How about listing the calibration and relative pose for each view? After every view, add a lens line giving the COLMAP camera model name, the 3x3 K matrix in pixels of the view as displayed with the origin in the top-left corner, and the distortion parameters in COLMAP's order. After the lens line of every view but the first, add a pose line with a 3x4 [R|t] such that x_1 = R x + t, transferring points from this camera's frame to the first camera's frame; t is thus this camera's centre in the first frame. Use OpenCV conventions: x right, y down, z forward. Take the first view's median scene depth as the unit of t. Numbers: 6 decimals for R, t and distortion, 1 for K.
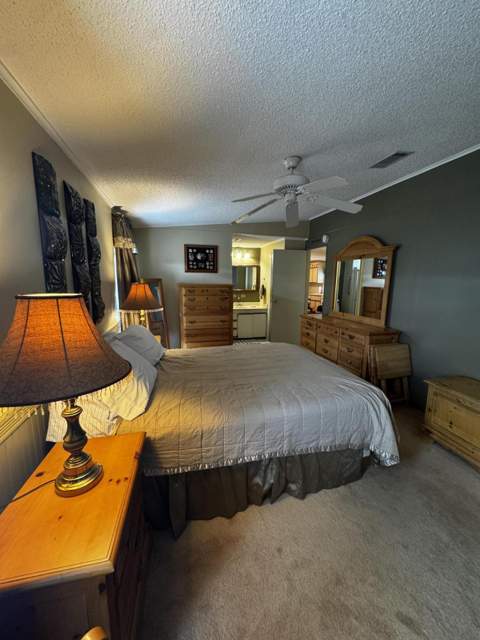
lens RADIAL K [[256.8, 0, 240.0], [0, 256.8, 320.0], [0, 0, 1]] dist [-0.002336, 0.000205]
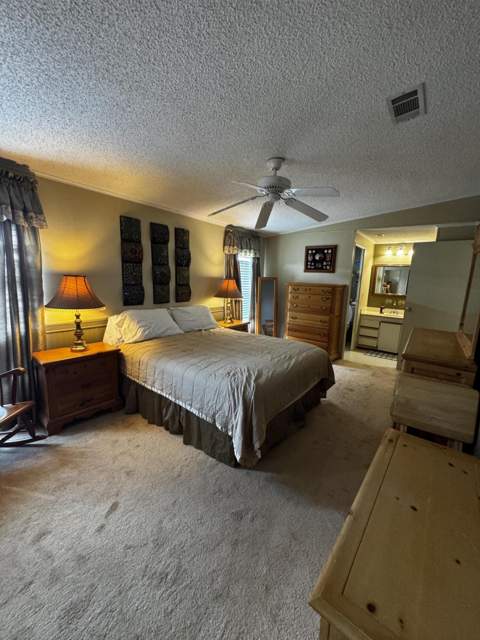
lens RADIAL K [[256.8, 0, 240.0], [0, 256.8, 320.0], [0, 0, 1]] dist [-0.002336, 0.000205]
pose [[0.614549, 0.140084, -0.776341, 0.488310], [-0.151240, 0.986774, 0.058334, -0.010485], [0.774245, 0.081564, 0.627608, 0.133127]]
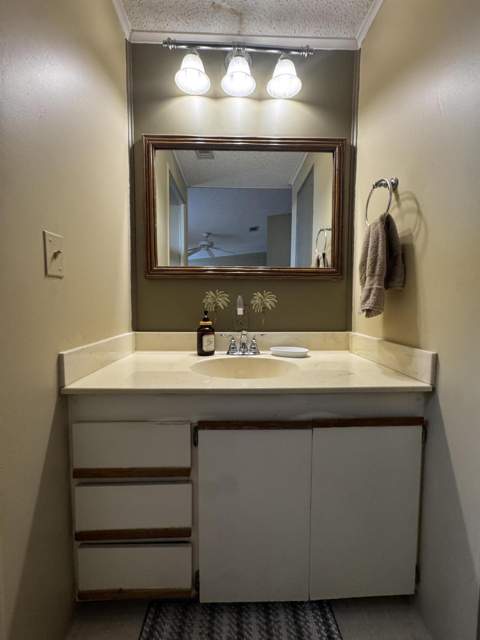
lens RADIAL K [[256.8, 0, 240.0], [0, 256.8, 320.0], [0, 0, 1]] dist [-0.002336, 0.000205]
pose [[0.974992, 0.010075, -0.222013, 0.055262], [-0.031250, 0.995262, -0.092073, -0.086758], [0.220033, 0.096709, 0.970687, 1.161381]]
